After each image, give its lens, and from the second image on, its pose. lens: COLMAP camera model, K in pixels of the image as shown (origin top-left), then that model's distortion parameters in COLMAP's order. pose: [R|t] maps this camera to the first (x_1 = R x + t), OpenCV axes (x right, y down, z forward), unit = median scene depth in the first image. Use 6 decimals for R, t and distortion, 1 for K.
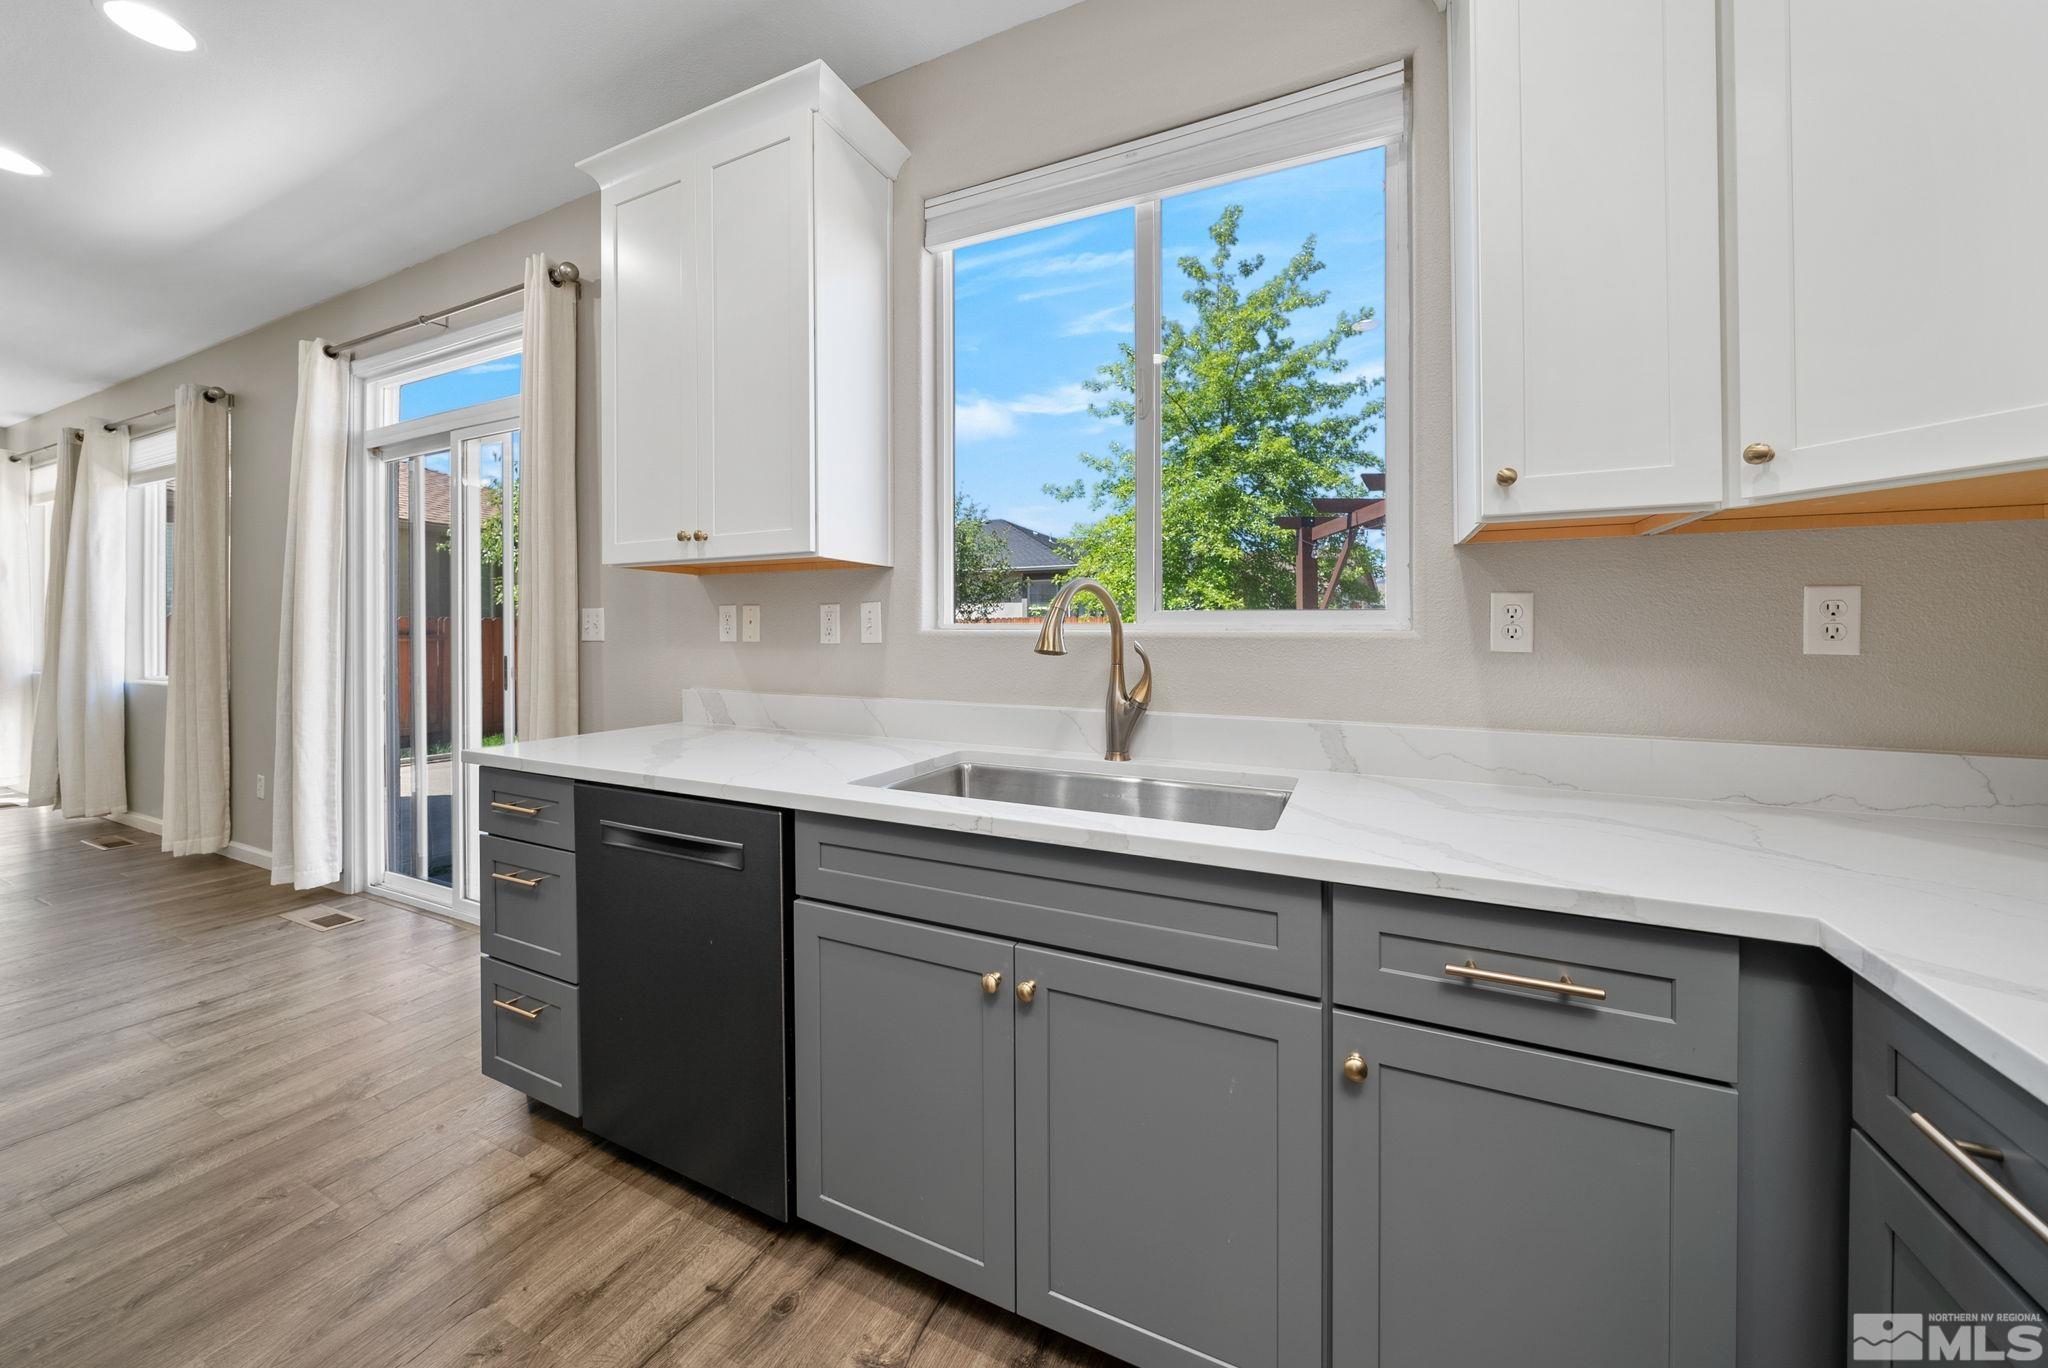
lens RADIAL K [[731.1, 0, 1023.9], [0, 731.1, 628.3], [0, 0, 1]] dist [-0.003805, 0.001301]
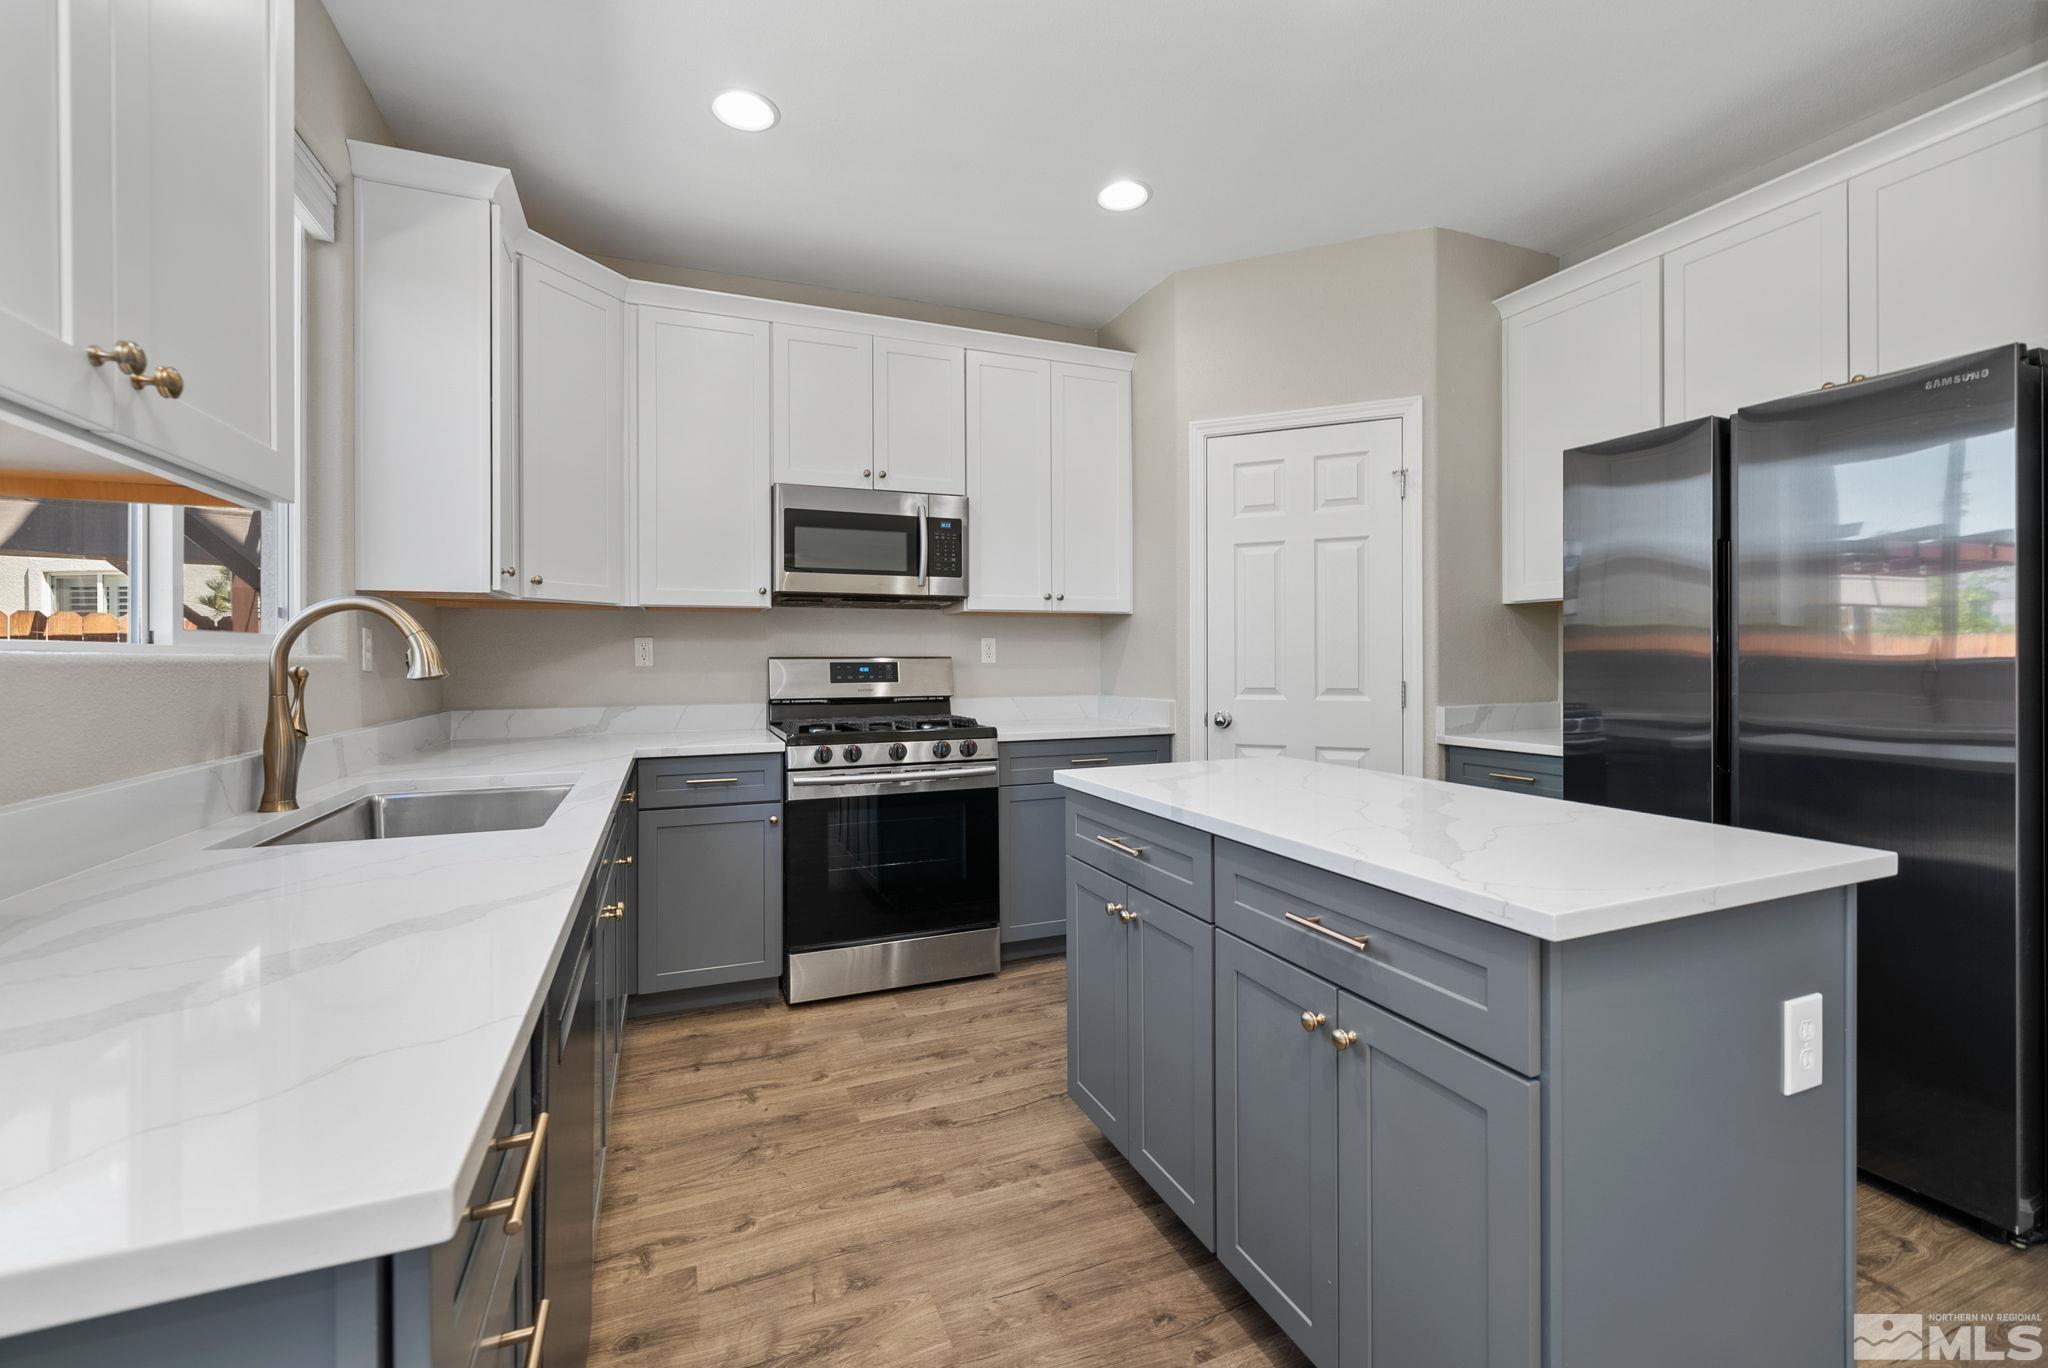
lens RADIAL K [[844.0, 0, 1016.7], [0, 844.0, 660.8], [0, 0, 1]] dist [-0.004034, 0.000672]
pose [[-0.740026, -0.003392, 0.672570, -0.405546], [-0.003798, 0.999992, 0.000864, 0.001777], [-0.672568, -0.001915, -0.740033, 0.410084]]
